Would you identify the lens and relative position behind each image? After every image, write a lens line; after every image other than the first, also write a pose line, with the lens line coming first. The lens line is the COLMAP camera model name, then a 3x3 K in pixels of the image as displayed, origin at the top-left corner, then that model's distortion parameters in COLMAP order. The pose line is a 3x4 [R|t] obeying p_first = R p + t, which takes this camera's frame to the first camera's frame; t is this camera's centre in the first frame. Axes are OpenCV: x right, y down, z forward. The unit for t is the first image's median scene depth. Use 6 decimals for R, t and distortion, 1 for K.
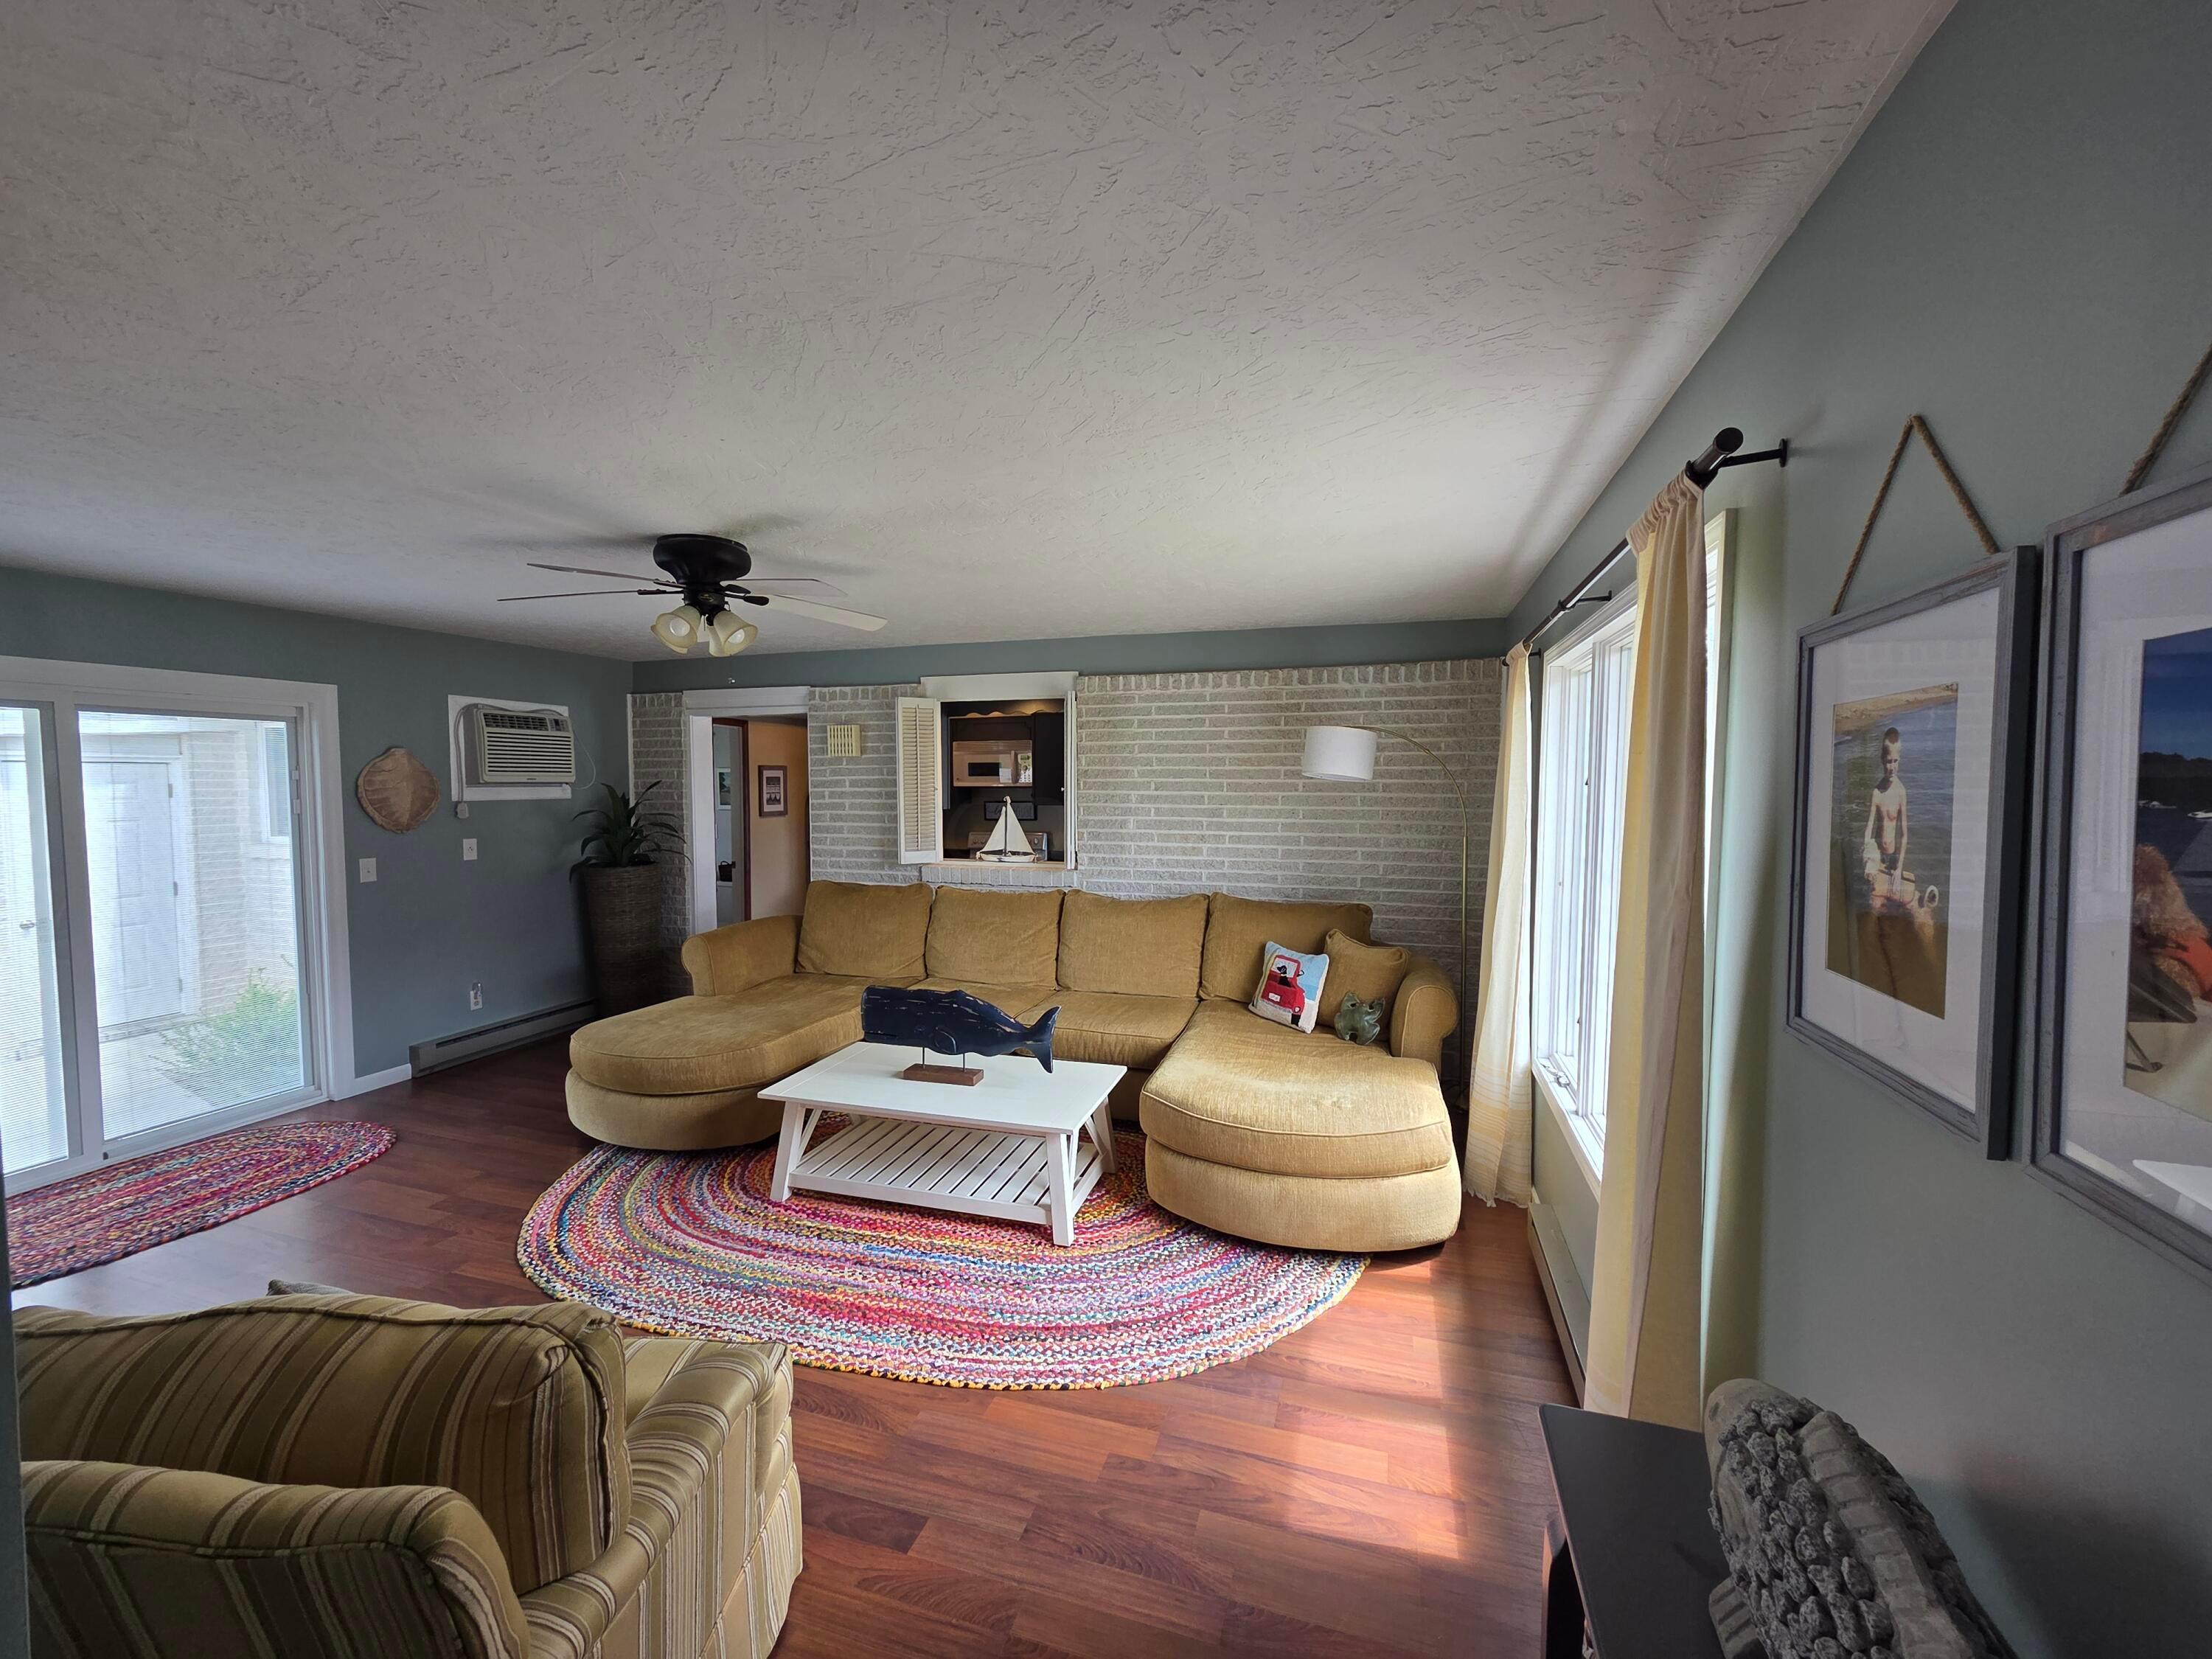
lens RADIAL K [[908.1, 0, 1106.0], [0, 908.1, 829.5], [0, 0, 1]] dist [0.000266, 0.003967]
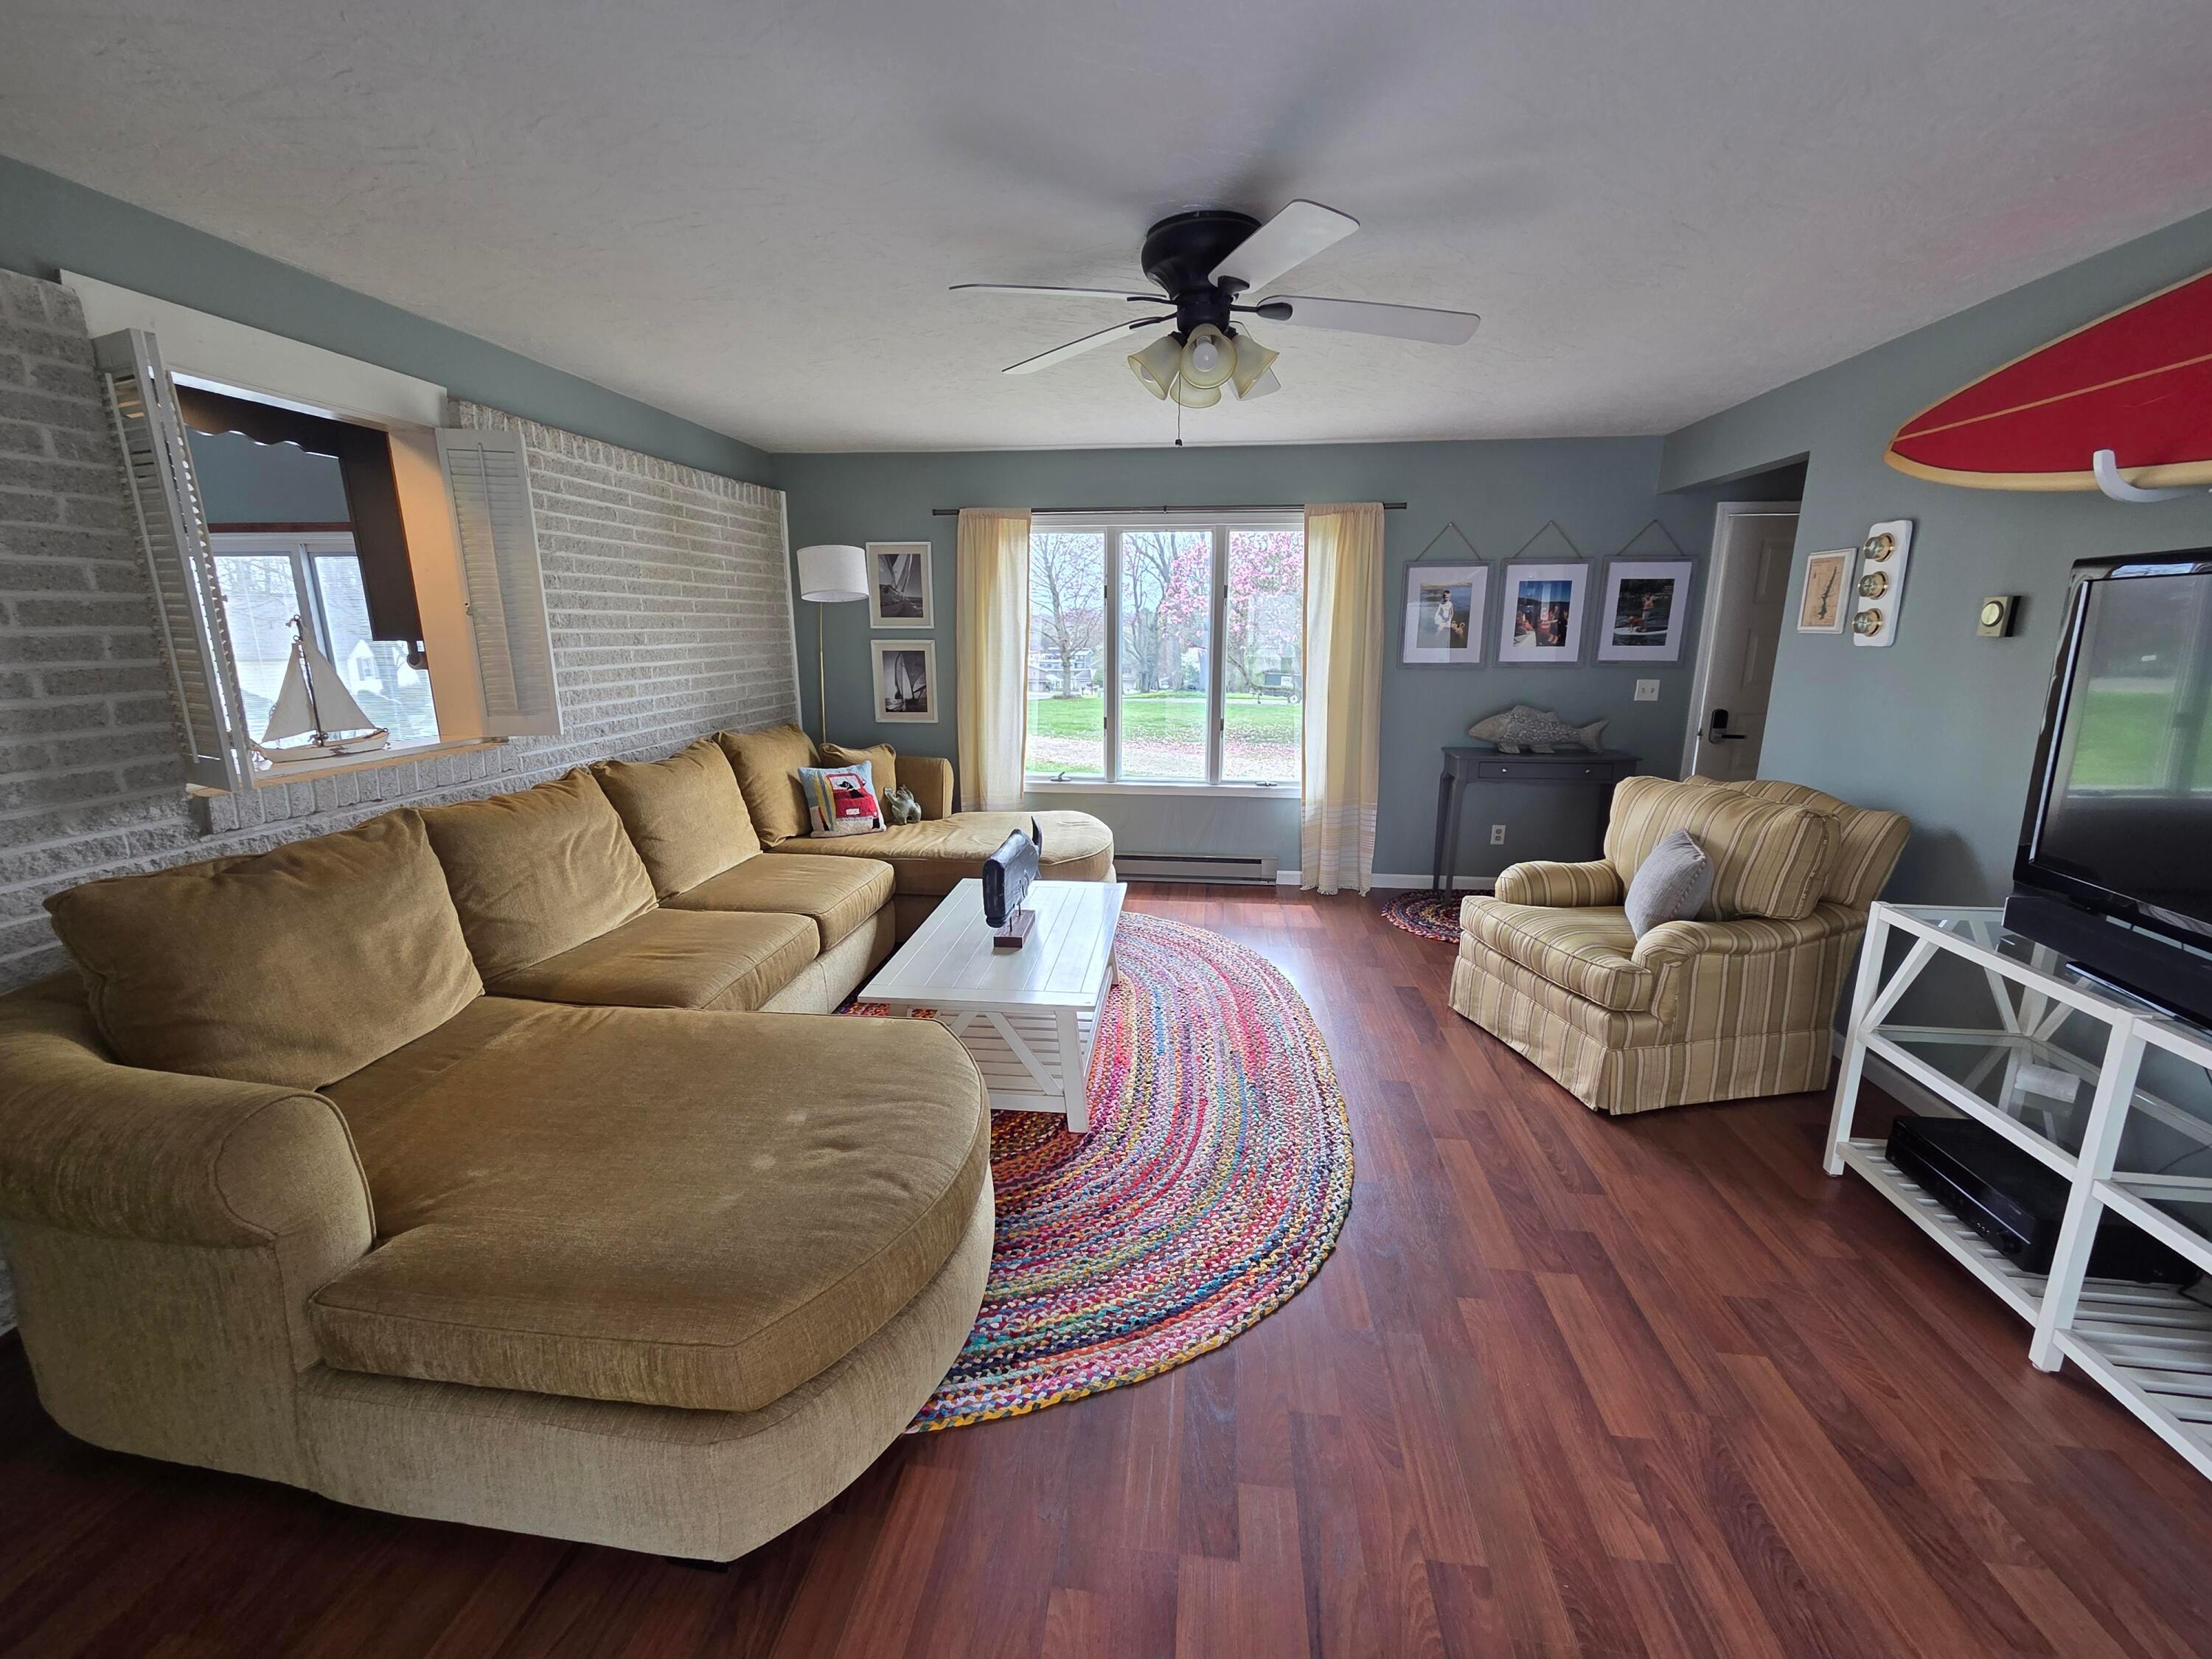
lens RADIAL K [[908.1, 0, 1106.0], [0, 908.1, 829.5], [0, 0, 1]] dist [0.000266, 0.003967]
pose [[-0.192018, -0.218779, 0.956695, -0.760986], [0.053501, 0.971052, 0.232800, -0.020008], [-0.979932, 0.095886, -0.174754, 0.782739]]
